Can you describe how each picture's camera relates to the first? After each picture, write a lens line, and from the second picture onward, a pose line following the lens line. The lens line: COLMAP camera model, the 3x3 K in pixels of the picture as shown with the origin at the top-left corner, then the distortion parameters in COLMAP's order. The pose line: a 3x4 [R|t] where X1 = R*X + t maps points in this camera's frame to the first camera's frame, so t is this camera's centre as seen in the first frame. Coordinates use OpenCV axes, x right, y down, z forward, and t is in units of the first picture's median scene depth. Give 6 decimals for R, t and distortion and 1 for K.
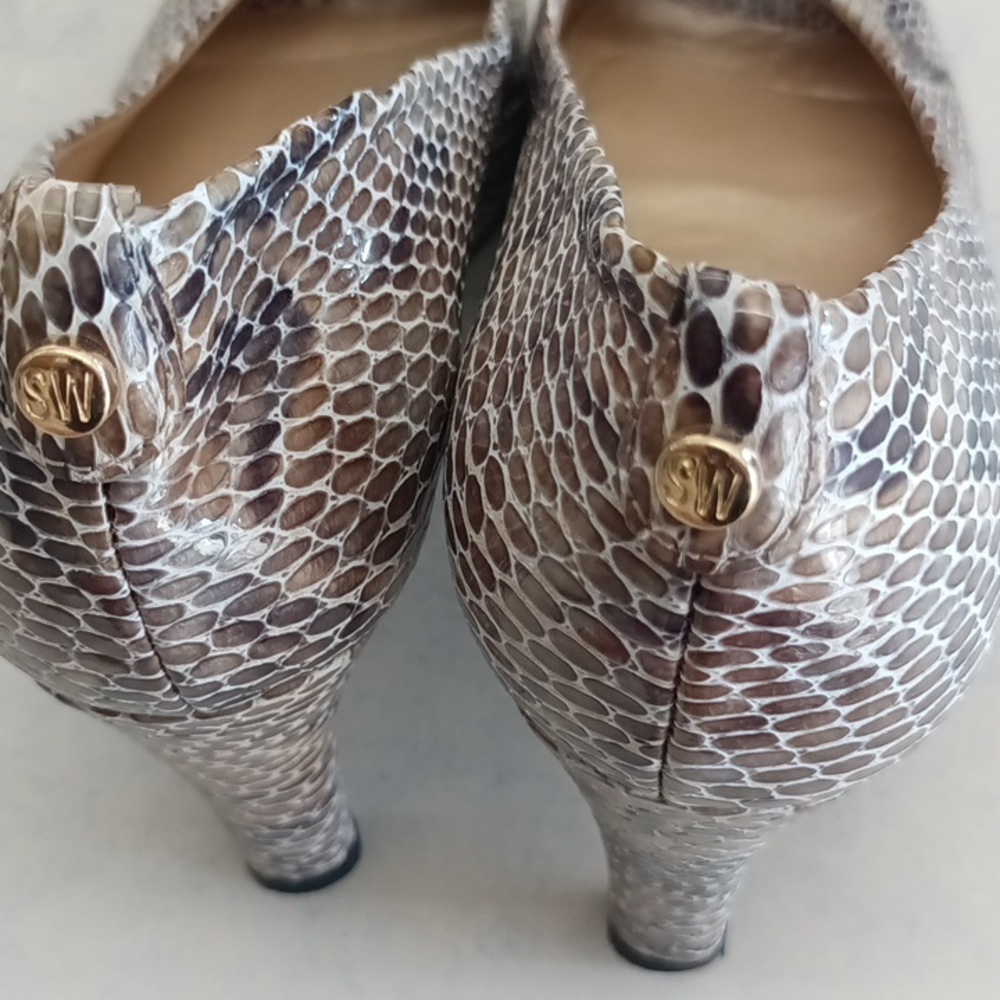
lens RADIAL K [[1604.3, 0, 500.0], [0, 1604.3, 500.0], [0, 0, 1]] dist [0.014956, 0.041375]
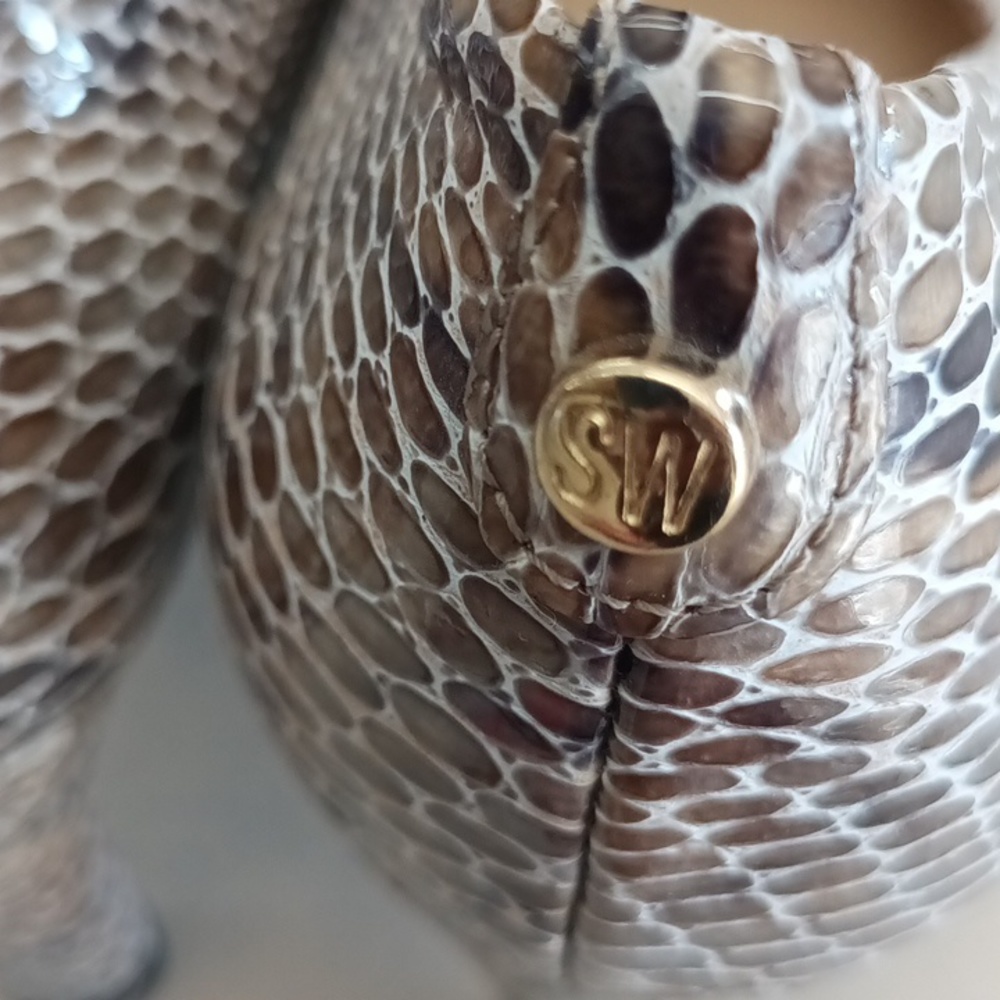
lens RADIAL K [[1591.4, 0, 500.0], [0, 1591.4, 500.0], [0, 0, 1]] dist [-0.025780, -0.048110]
pose [[0.999399, -0.007485, 0.033848, 0.065319], [0.006339, 0.999408, 0.033825, -0.013614], [-0.034081, -0.033590, 0.998854, 0.488786]]
